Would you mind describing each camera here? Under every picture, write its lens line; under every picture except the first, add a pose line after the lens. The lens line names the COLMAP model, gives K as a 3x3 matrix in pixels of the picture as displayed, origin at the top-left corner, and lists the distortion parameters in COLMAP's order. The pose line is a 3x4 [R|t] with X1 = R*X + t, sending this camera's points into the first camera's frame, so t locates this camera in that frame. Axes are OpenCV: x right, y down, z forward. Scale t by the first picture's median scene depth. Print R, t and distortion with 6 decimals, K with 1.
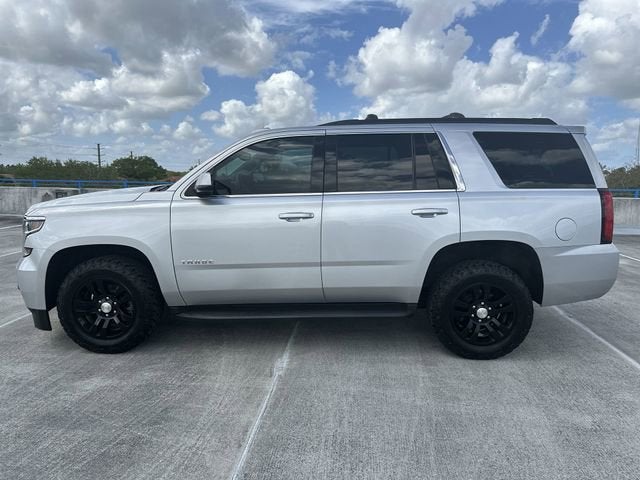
lens RADIAL K [[449.8, 0, 323.2], [0, 449.8, 240.3], [0, 0, 1]] dist [0.019405, -0.024598]
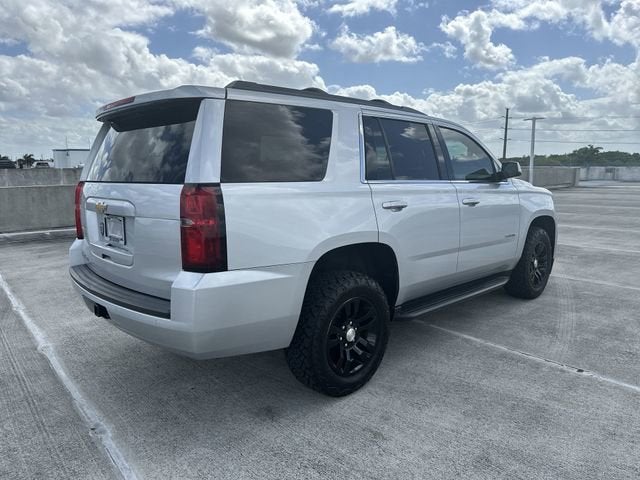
lens RADIAL K [[447.9, 0, 324.8], [0, 447.9, 240.9], [0, 0, 1]] dist [0.046054, -0.060098]
pose [[-0.695192, 0.108511, -0.710586, 0.972684], [-0.104572, 0.962757, 0.249326, -0.286060], [0.711177, 0.247637, -0.657954, 2.038508]]
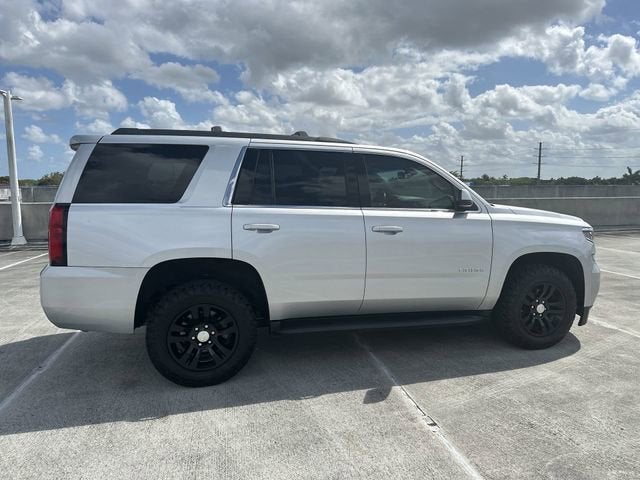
lens RADIAL K [[447.9, 0, 324.8], [0, 447.9, 240.9], [0, 0, 1]] dist [0.046054, -0.060098]
pose [[-0.955910, 0.020156, -0.292966, 0.403108], [-0.056374, 0.966491, 0.250436, -0.371237], [0.288197, 0.255910, -0.922742, 2.482794]]
